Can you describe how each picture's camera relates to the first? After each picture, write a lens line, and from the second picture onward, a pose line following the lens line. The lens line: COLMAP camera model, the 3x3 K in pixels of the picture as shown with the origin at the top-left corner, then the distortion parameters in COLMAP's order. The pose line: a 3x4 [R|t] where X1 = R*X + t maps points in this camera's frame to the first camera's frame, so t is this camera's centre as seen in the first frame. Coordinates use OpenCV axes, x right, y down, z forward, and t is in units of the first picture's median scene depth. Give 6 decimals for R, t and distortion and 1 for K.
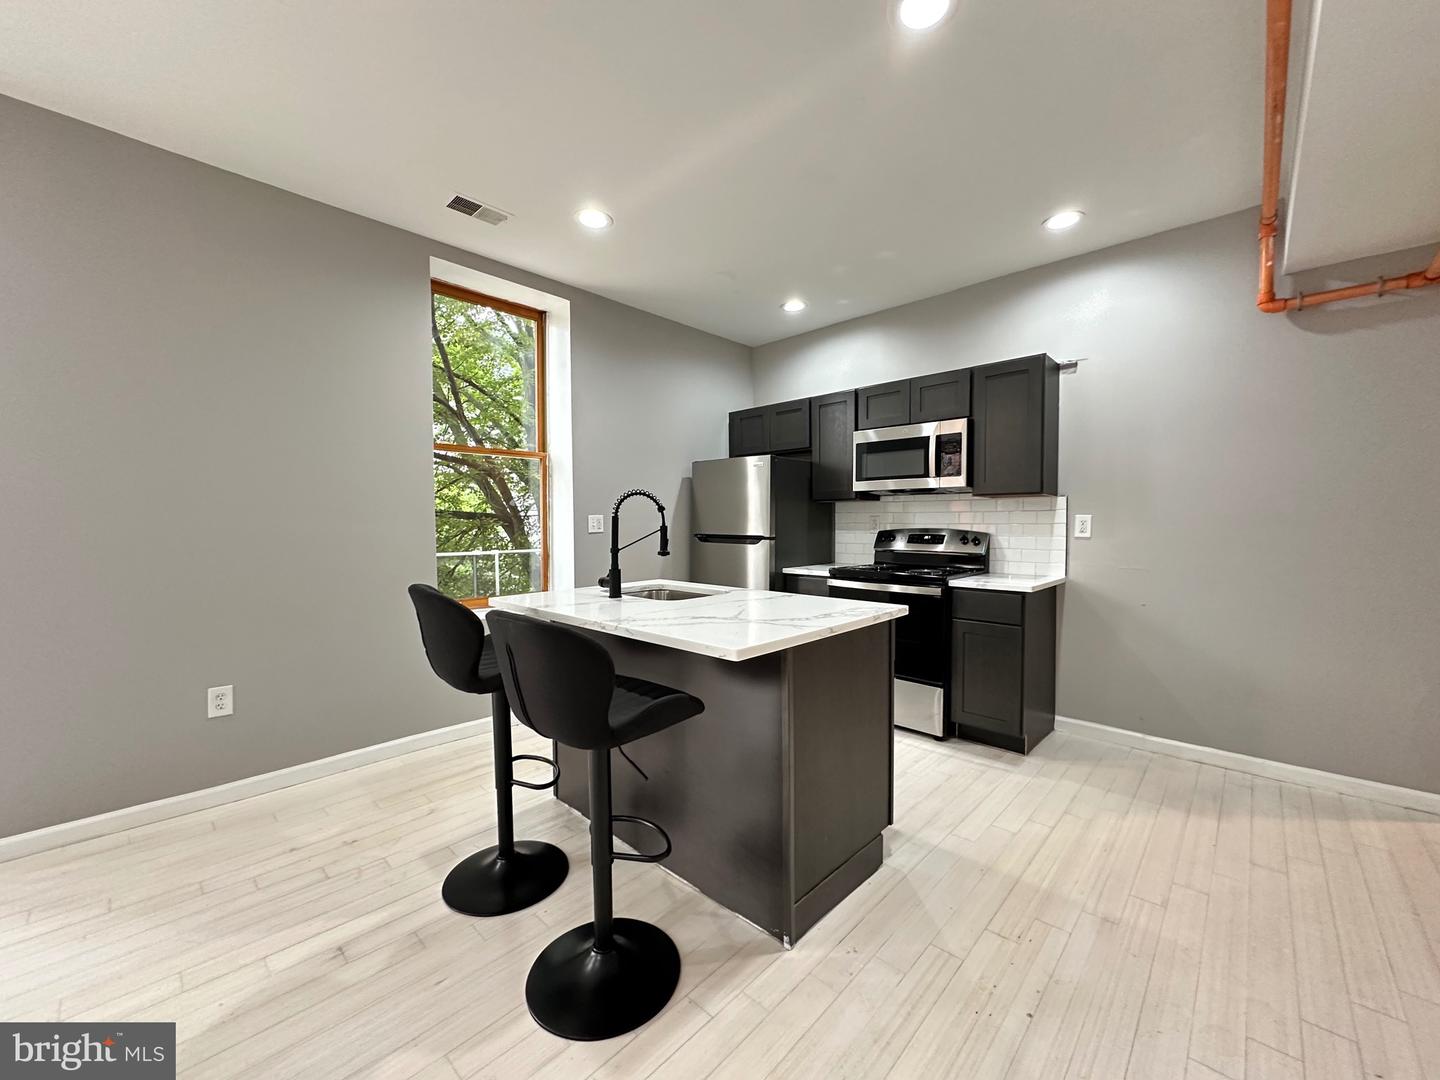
lens RADIAL K [[573.8, 0, 720.0], [0, 573.8, 540.0], [0, 0, 1]] dist [-0.002560, -0.000211]
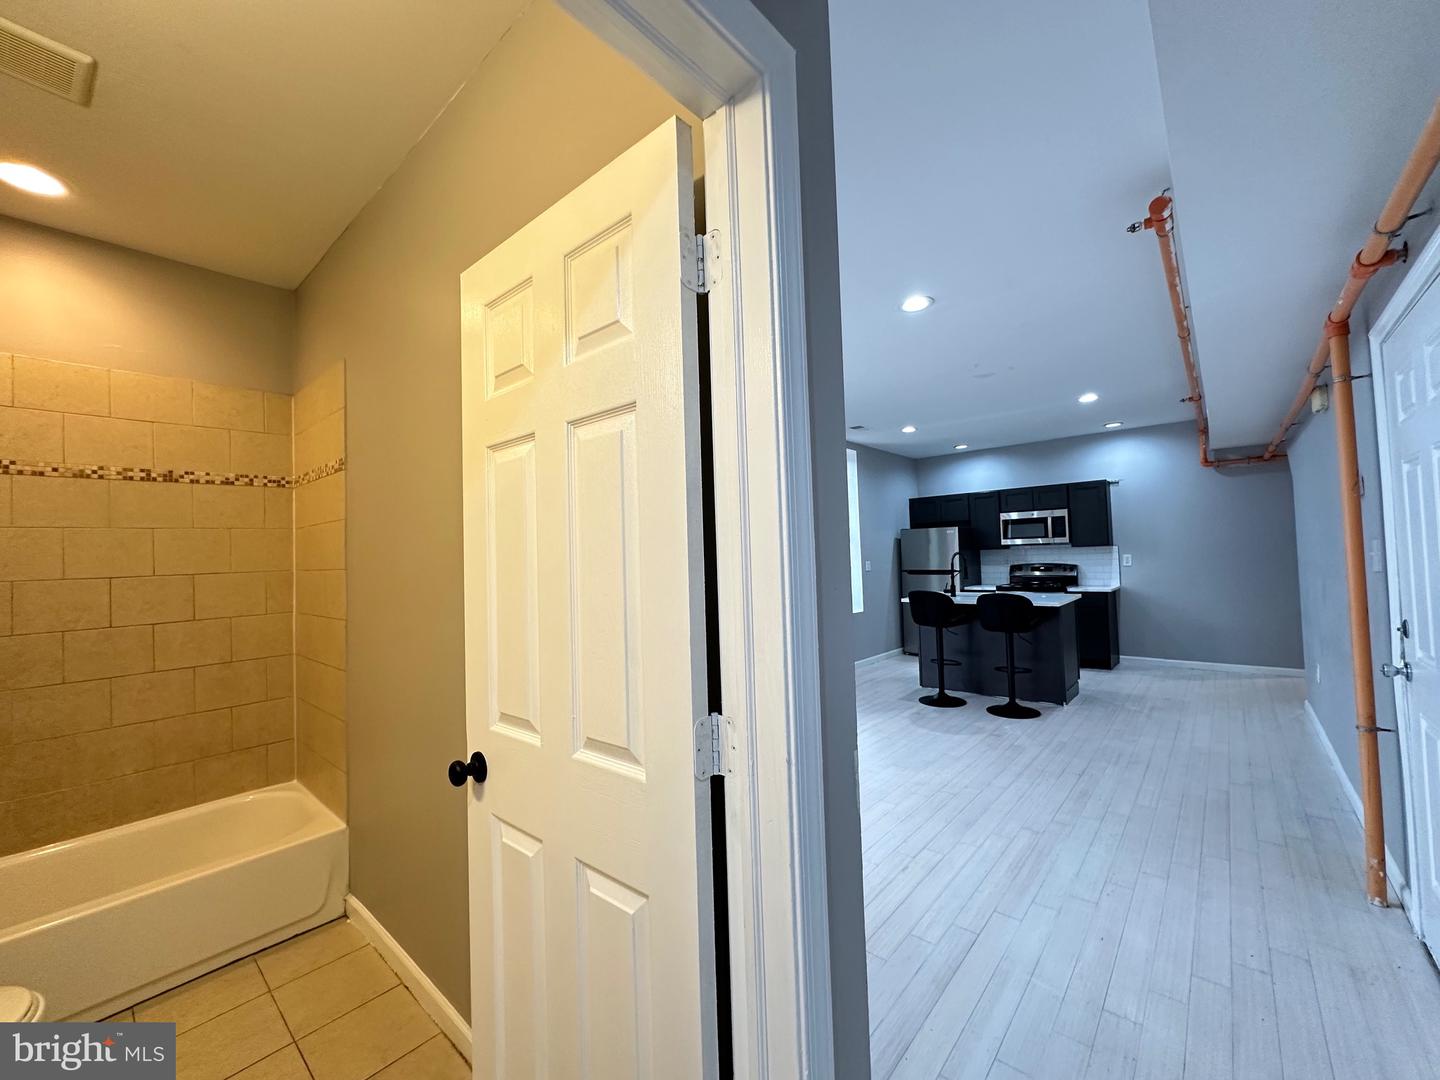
lens RADIAL K [[577.7, 0, 720.0], [0, 577.7, 540.0], [0, 0, 1]] dist [-0.001891, -0.000034]
pose [[0.998954, -0.028695, 0.035598, -0.887022], [0.030866, 0.997598, -0.062011, -0.013020], [-0.033733, 0.063045, 0.997440, -1.007315]]
